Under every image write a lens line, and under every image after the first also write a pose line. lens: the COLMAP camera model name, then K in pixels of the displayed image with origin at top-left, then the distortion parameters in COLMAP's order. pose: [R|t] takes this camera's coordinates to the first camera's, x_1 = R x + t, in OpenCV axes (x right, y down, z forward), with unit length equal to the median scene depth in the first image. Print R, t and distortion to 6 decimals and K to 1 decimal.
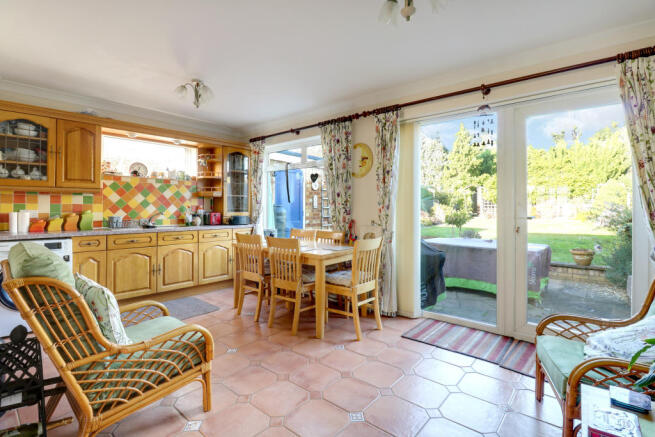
lens RADIAL K [[316.1, 0, 329.5], [0, 316.1, 207.0], [0, 0, 1]] dist [-0.005025, -0.000357]
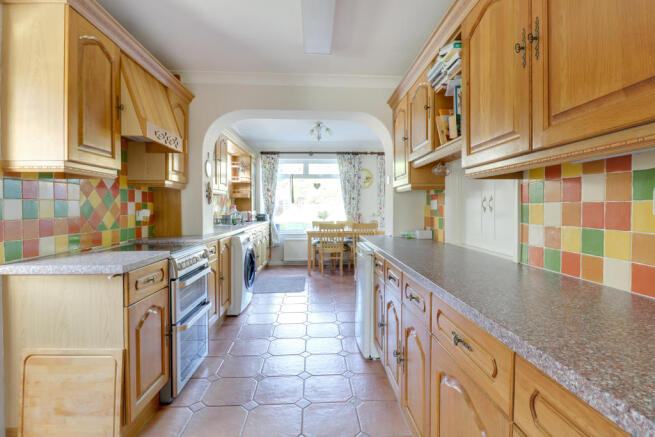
lens RADIAL K [[316.1, 0, 327.5], [0, 316.1, 212.0], [0, 0, 1]] dist [-0.005025, -0.000357]
pose [[0.727424, -0.017519, 0.685965, -1.179731], [0.005377, 0.999789, 0.019832, -0.001784], [-0.686168, -0.010738, 0.727364, -0.106271]]
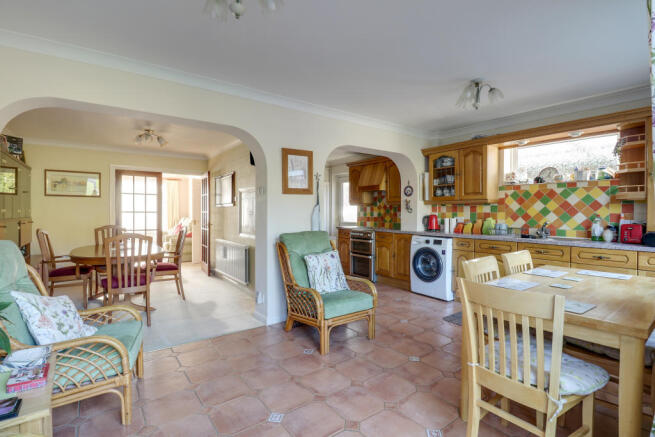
lens RADIAL K [[316.1, 0, 328.8], [0, 316.1, 215.8], [0, 0, 1]] dist [-0.005025, -0.000357]
pose [[-0.227515, 0.004387, -0.973765, 0.468949], [-0.006948, 0.999957, 0.006129, 0.000046], [0.973750, 0.008160, -0.227475, 0.626993]]
